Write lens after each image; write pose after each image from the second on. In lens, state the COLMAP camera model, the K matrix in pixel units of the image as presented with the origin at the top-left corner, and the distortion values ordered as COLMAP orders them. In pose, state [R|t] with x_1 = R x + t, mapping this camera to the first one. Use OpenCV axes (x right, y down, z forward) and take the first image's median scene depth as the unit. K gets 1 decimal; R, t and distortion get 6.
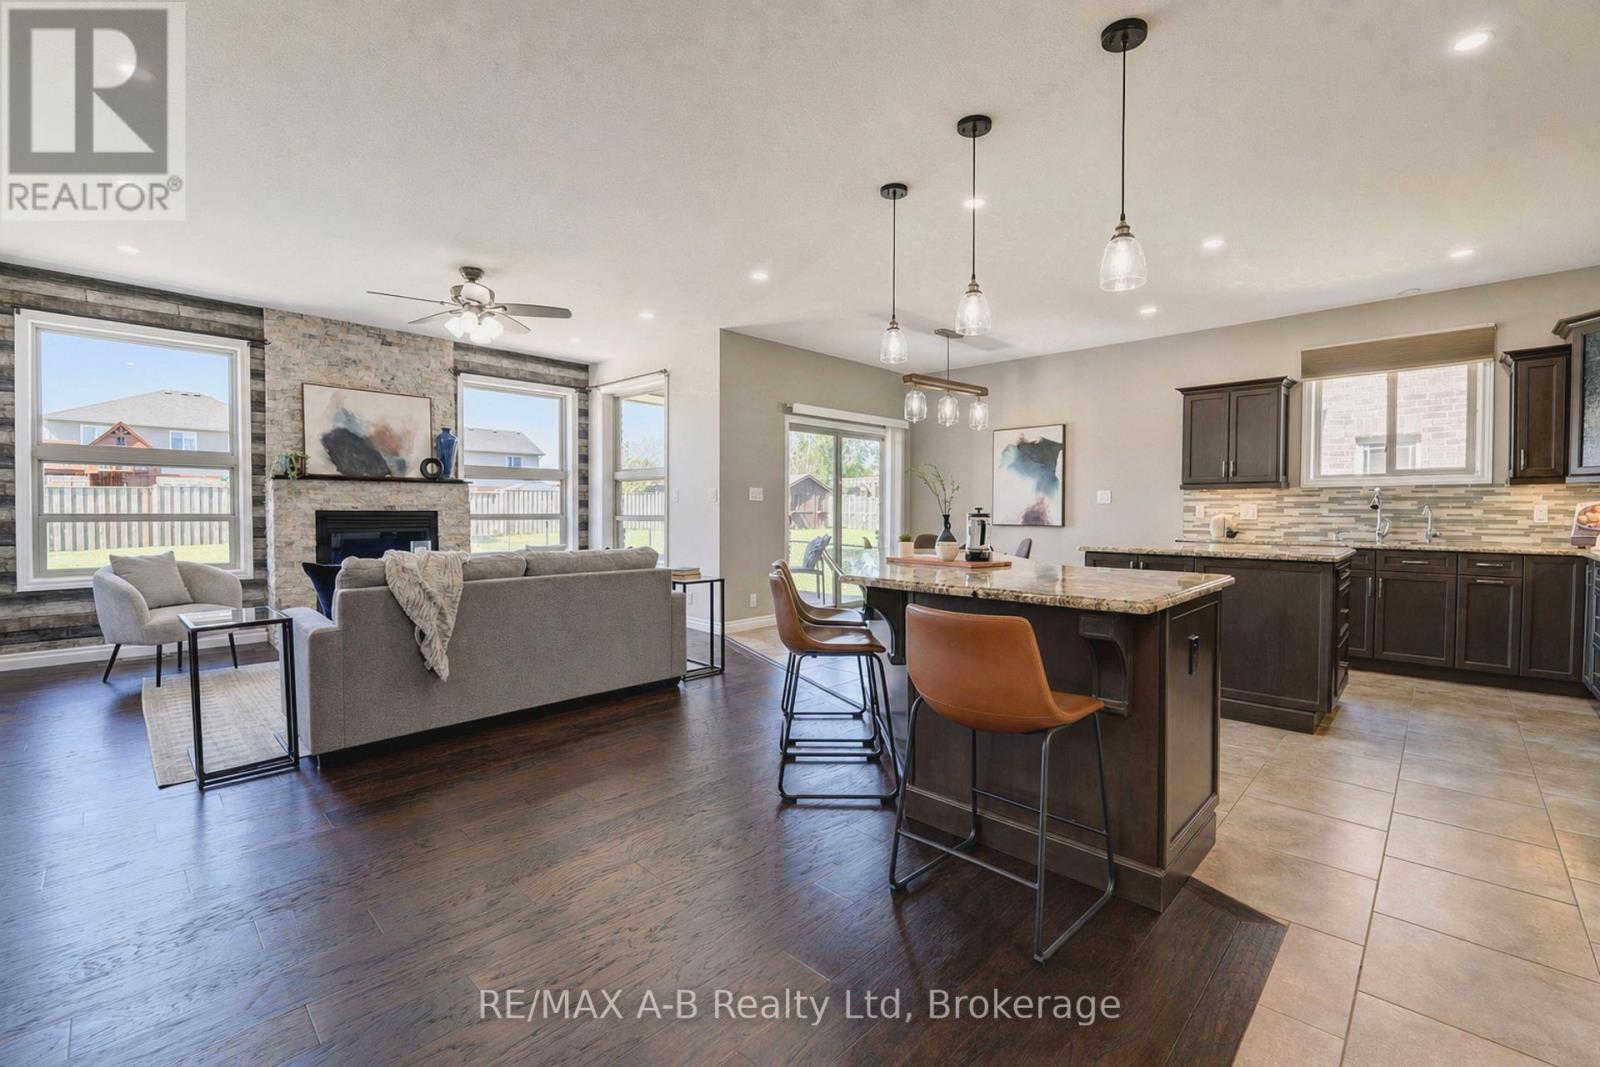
lens RADIAL K [[680.9, 0, 769.9], [0, 680.9, 535.2], [0, 0, 1]] dist [-0.032390, 0.000162]
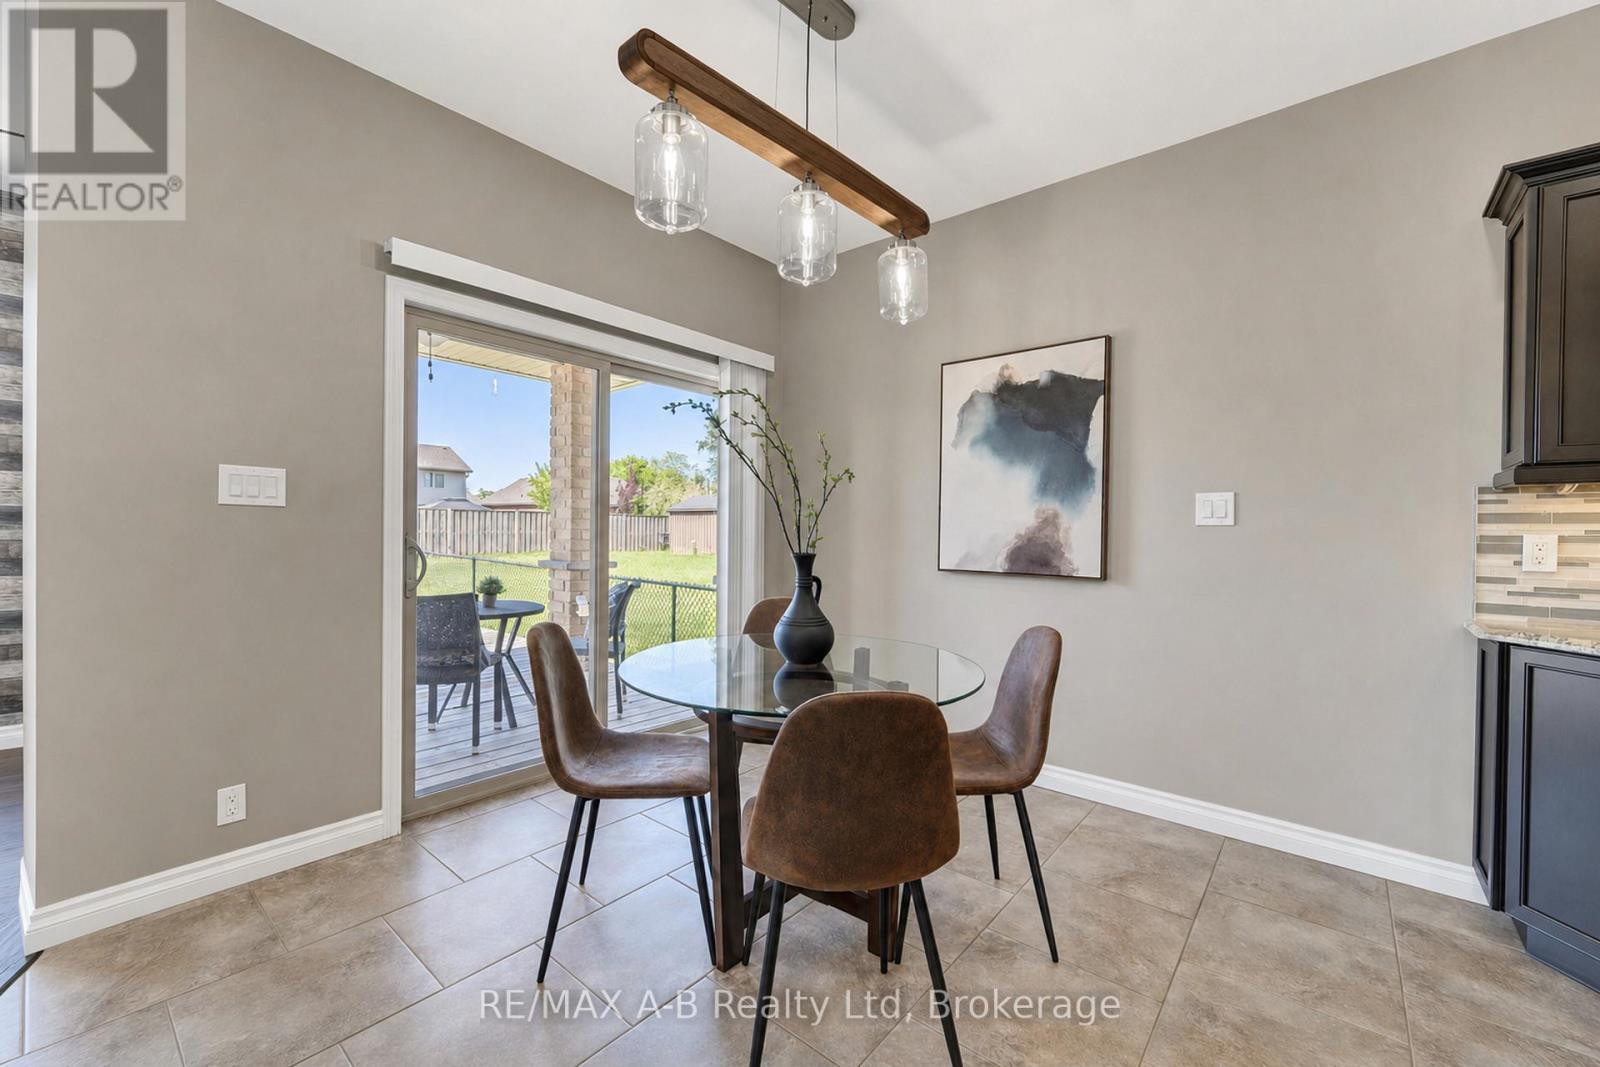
lens RADIAL K [[658.4, 0, 777.6], [0, 658.4, 558.5], [0, 0, 1]] dist [0.001736, -0.000595]
pose [[0.996502, 0.008149, 0.083174, 0.199842], [-0.008676, 0.999945, 0.005967, -0.026986], [-0.083121, -0.006668, 0.996517, 0.614151]]
